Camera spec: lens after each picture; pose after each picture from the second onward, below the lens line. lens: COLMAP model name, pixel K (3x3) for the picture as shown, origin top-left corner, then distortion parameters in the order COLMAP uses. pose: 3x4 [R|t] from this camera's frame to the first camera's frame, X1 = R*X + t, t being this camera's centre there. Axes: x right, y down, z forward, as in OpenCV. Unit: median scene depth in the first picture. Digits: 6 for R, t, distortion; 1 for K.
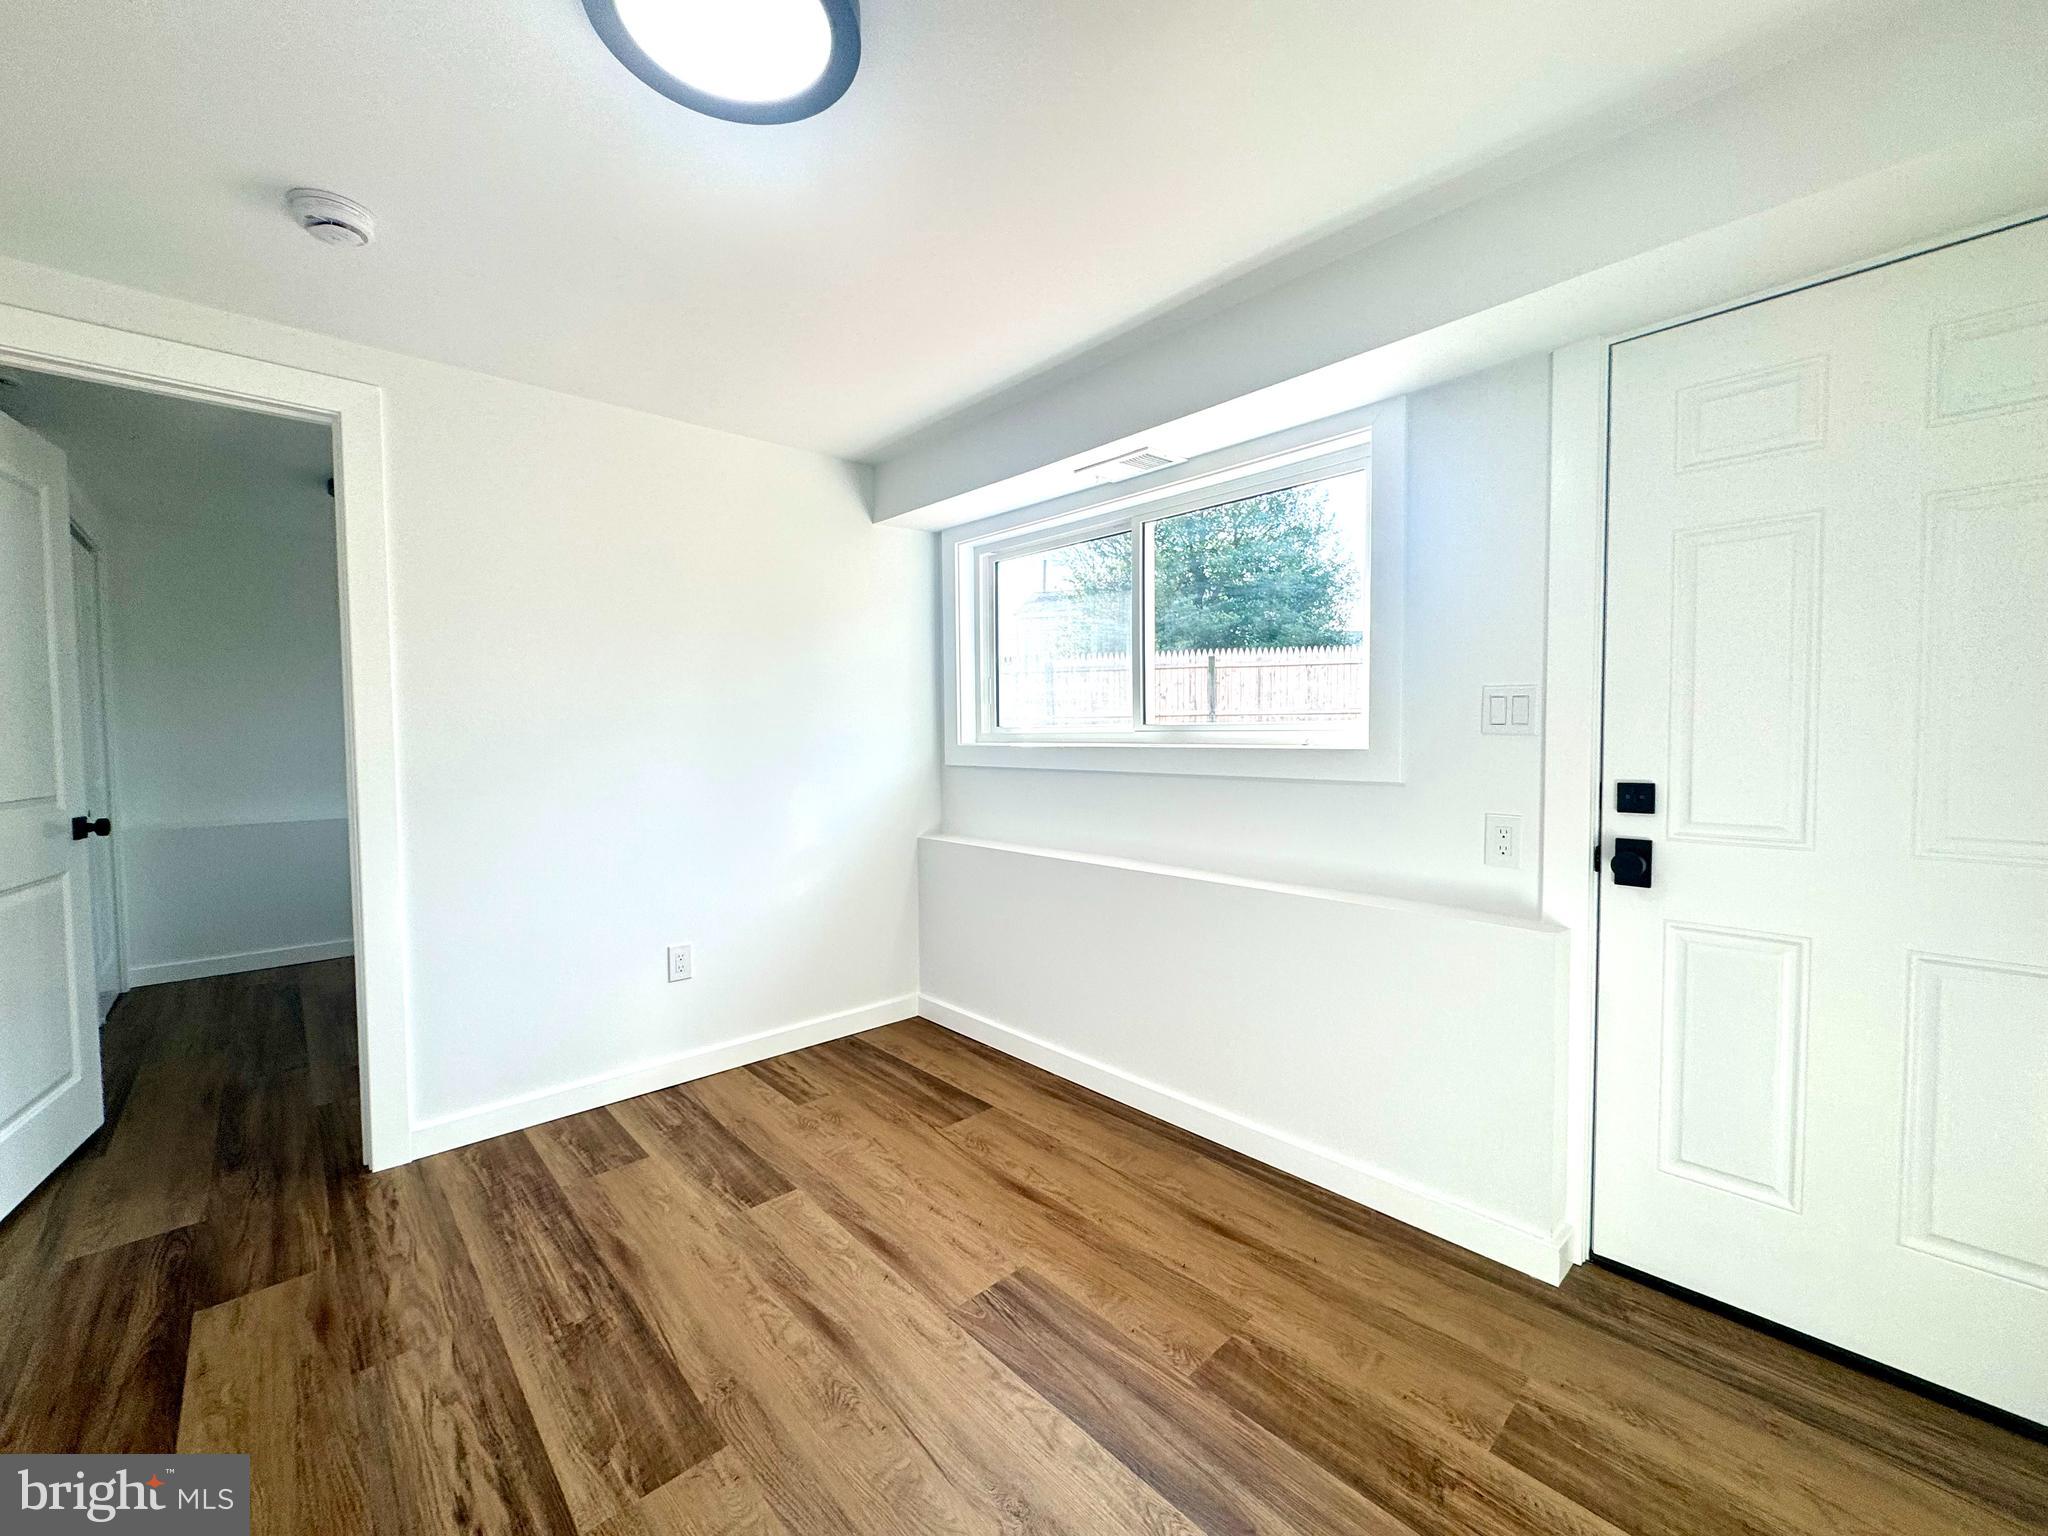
lens RADIAL K [[811.5, 0, 1024.0], [0, 811.5, 768.0], [0, 0, 1]] dist [-0.000426, -0.000429]
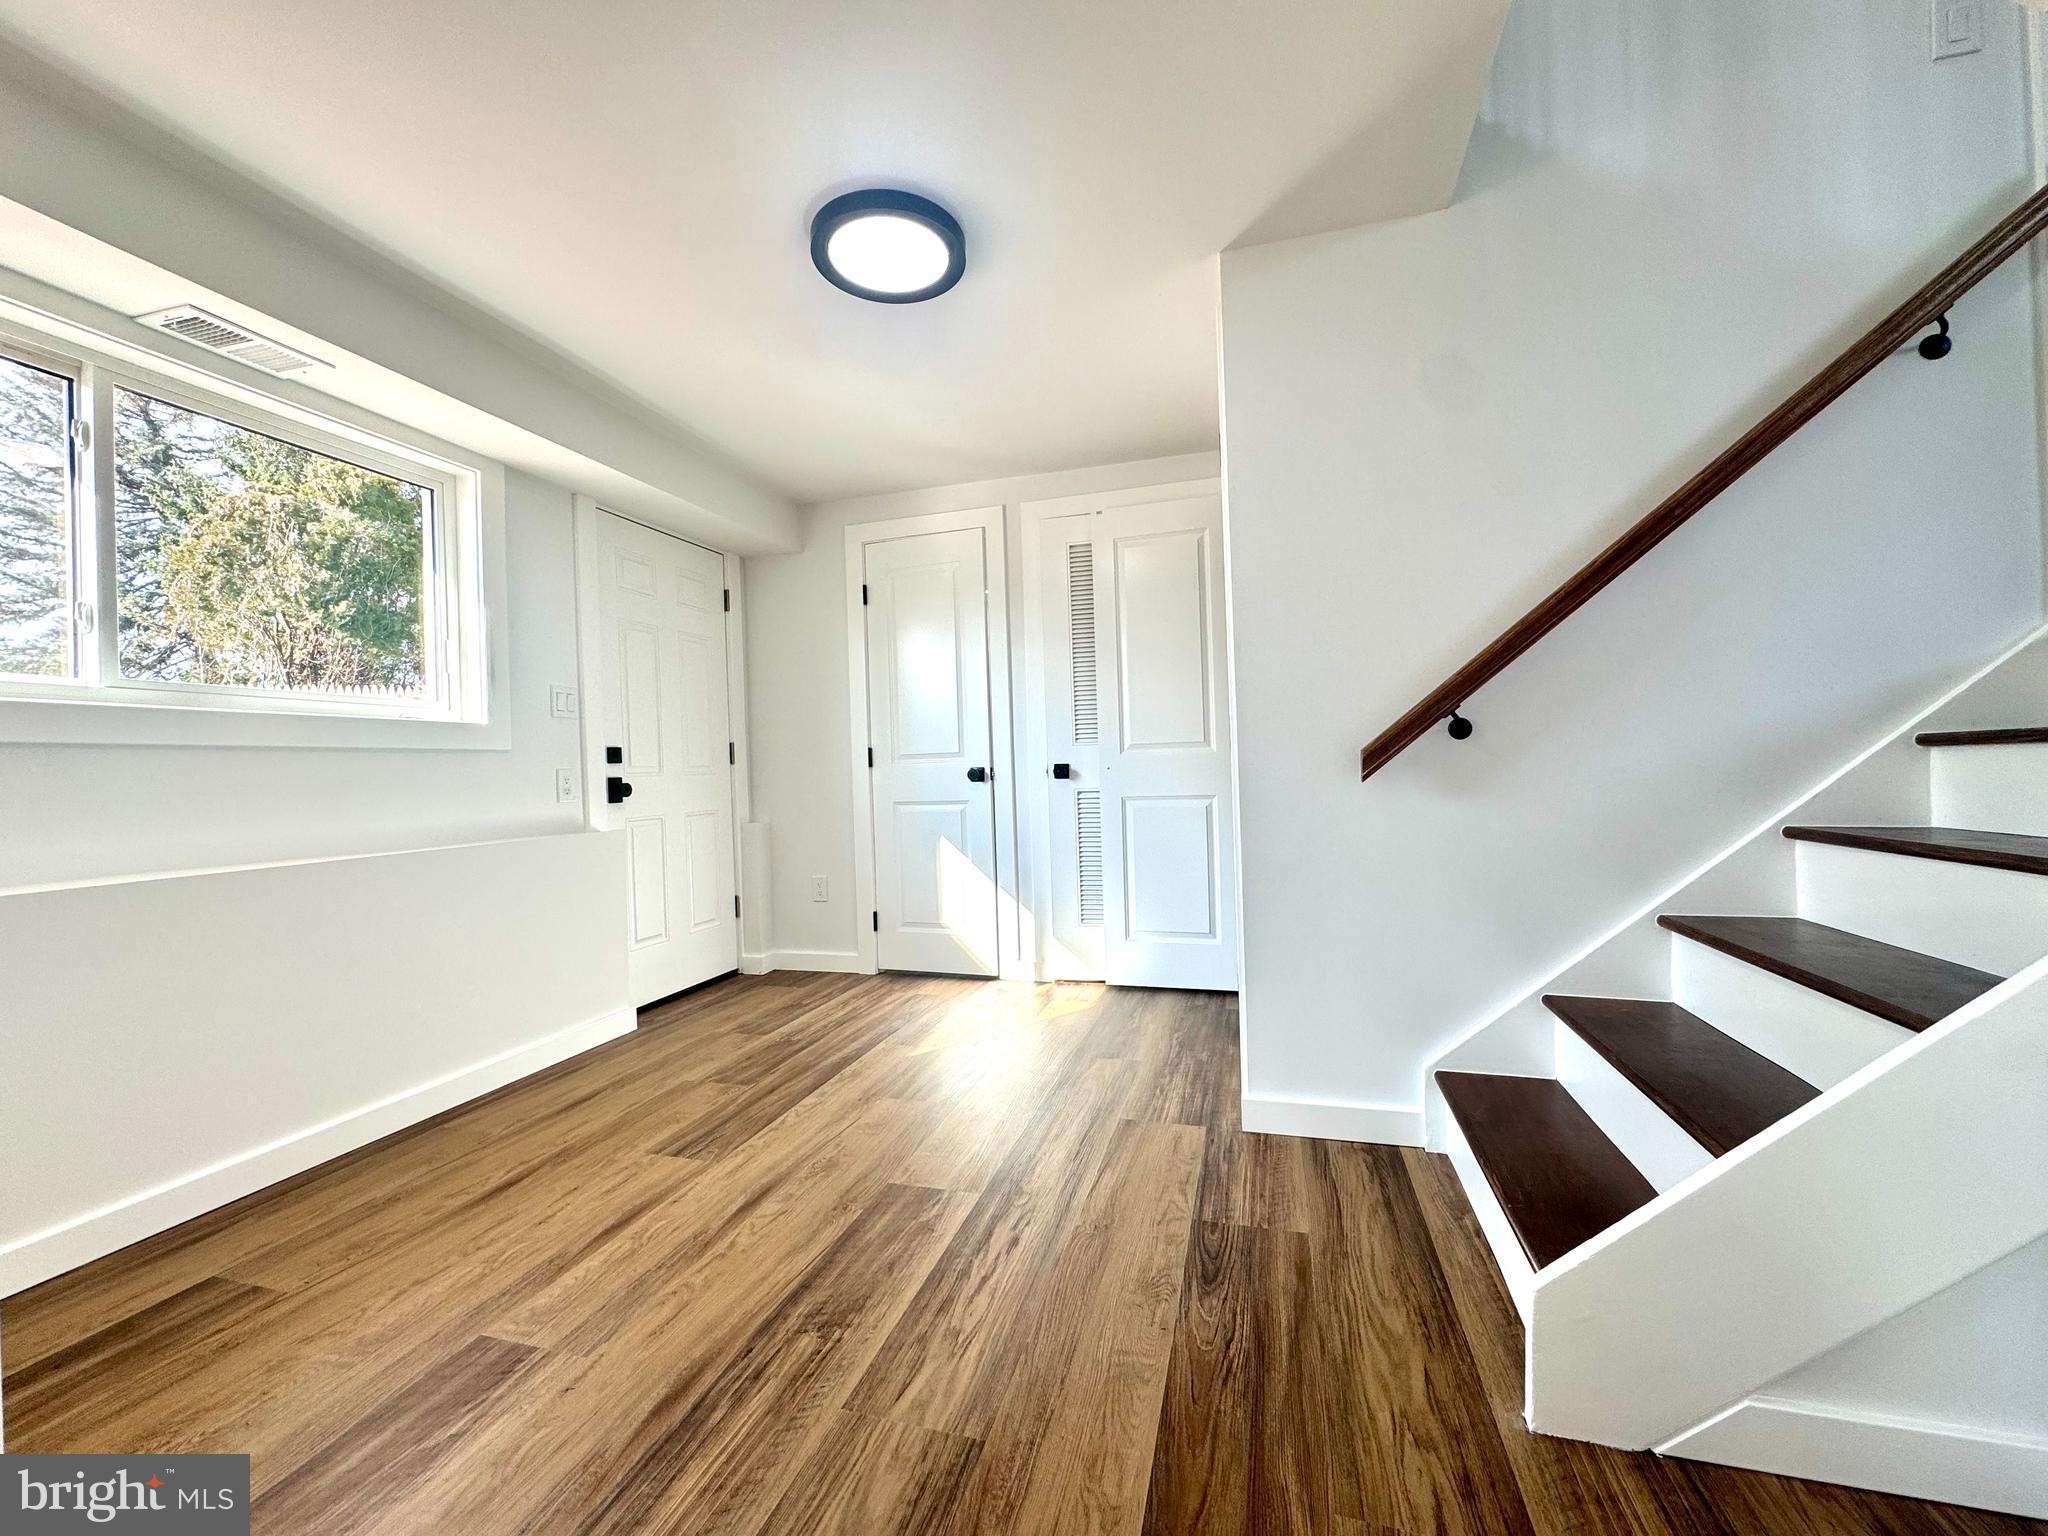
lens RADIAL K [[809.4, 0, 1024.0], [0, 809.4, 768.0], [0, 0, 1]] dist [-0.022841, -0.000083]
pose [[-0.509785, 0.028562, 0.859827, -1.306480], [0.074163, 0.997187, 0.010846, 0.115524], [-0.857099, 0.069297, -0.510470, 1.139180]]
